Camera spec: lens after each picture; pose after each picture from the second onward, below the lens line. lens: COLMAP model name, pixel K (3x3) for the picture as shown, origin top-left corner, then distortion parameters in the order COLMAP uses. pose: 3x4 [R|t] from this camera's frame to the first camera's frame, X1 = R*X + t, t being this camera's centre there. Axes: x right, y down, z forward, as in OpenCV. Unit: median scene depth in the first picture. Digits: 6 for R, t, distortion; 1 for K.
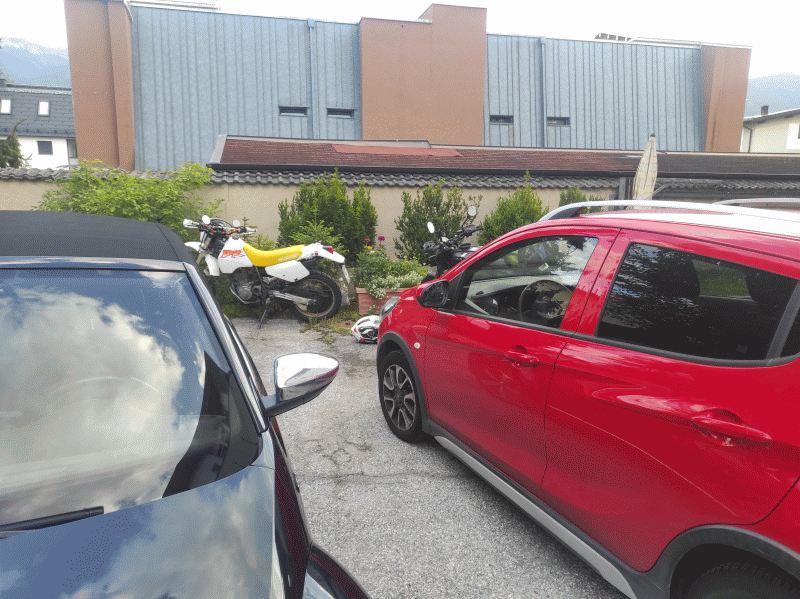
lens RADIAL K [[578.0, 0, 400.0], [0, 578.0, 299.5], [0, 0, 1]] dist [0.040719, -0.000933]
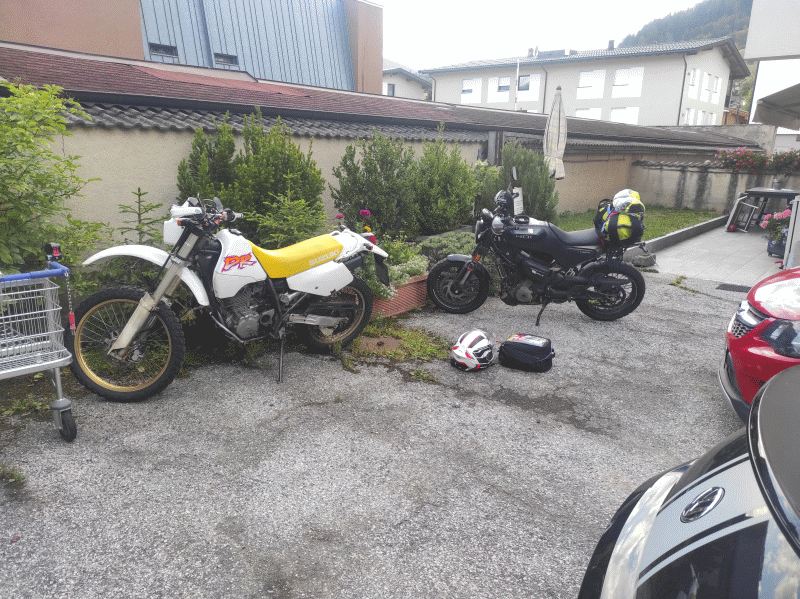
lens RADIAL K [[578.0, 0, 400.0], [0, 578.0, 299.5], [0, 0, 1]] dist [0.040719, -0.000933]
pose [[0.795997, -0.147030, 0.587172, -0.475150], [0.094658, 0.988352, 0.119164, -0.090566], [-0.597853, -0.039273, 0.800643, 0.443237]]
